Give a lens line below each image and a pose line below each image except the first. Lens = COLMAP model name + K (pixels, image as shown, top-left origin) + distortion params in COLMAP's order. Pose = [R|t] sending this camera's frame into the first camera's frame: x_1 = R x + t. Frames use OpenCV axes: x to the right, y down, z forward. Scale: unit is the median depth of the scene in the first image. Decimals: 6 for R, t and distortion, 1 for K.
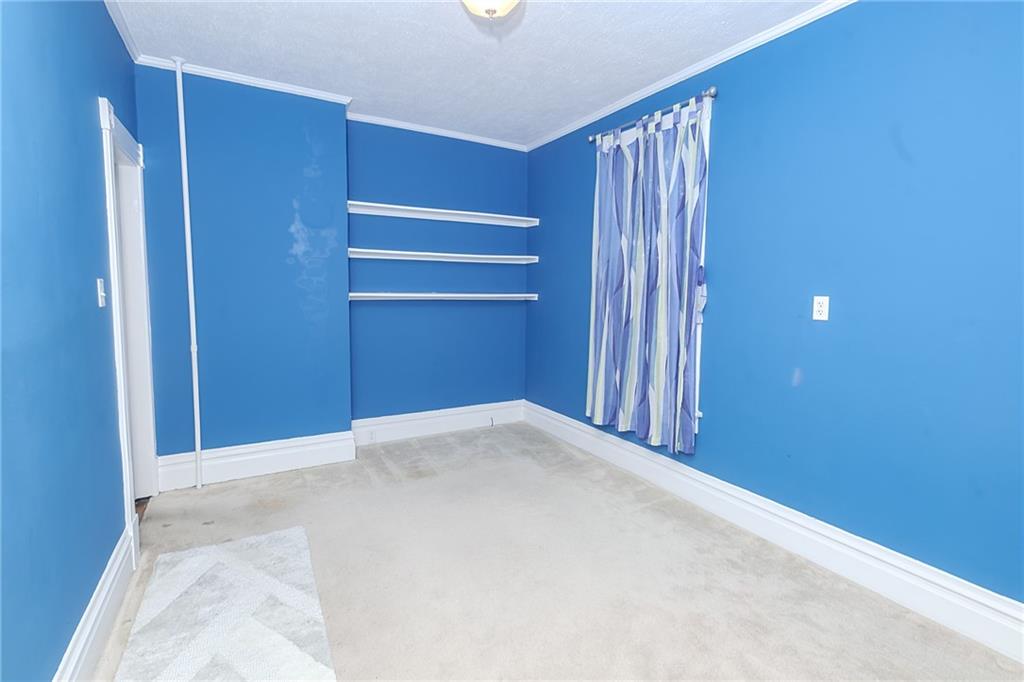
lens RADIAL K [[492.2, 0, 496.5], [0, 492.2, 323.1], [0, 0, 1]] dist [-0.002295, -0.000471]
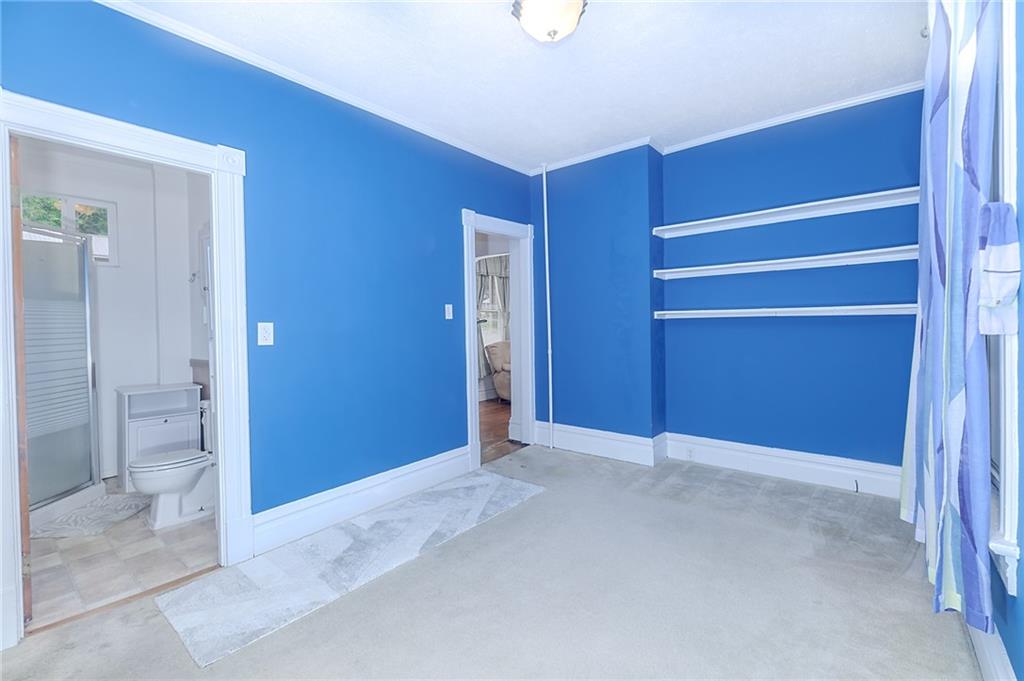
lens RADIAL K [[430.4, 0, 514.1], [0, 430.4, 329.0], [0, 0, 1]] dist [-0.002568, -0.000356]
pose [[0.362377, -0.008955, -0.931989, 0.524618], [-0.055629, 0.997963, -0.031218, 0.027386], [0.930370, 0.063158, 0.361140, 0.400481]]
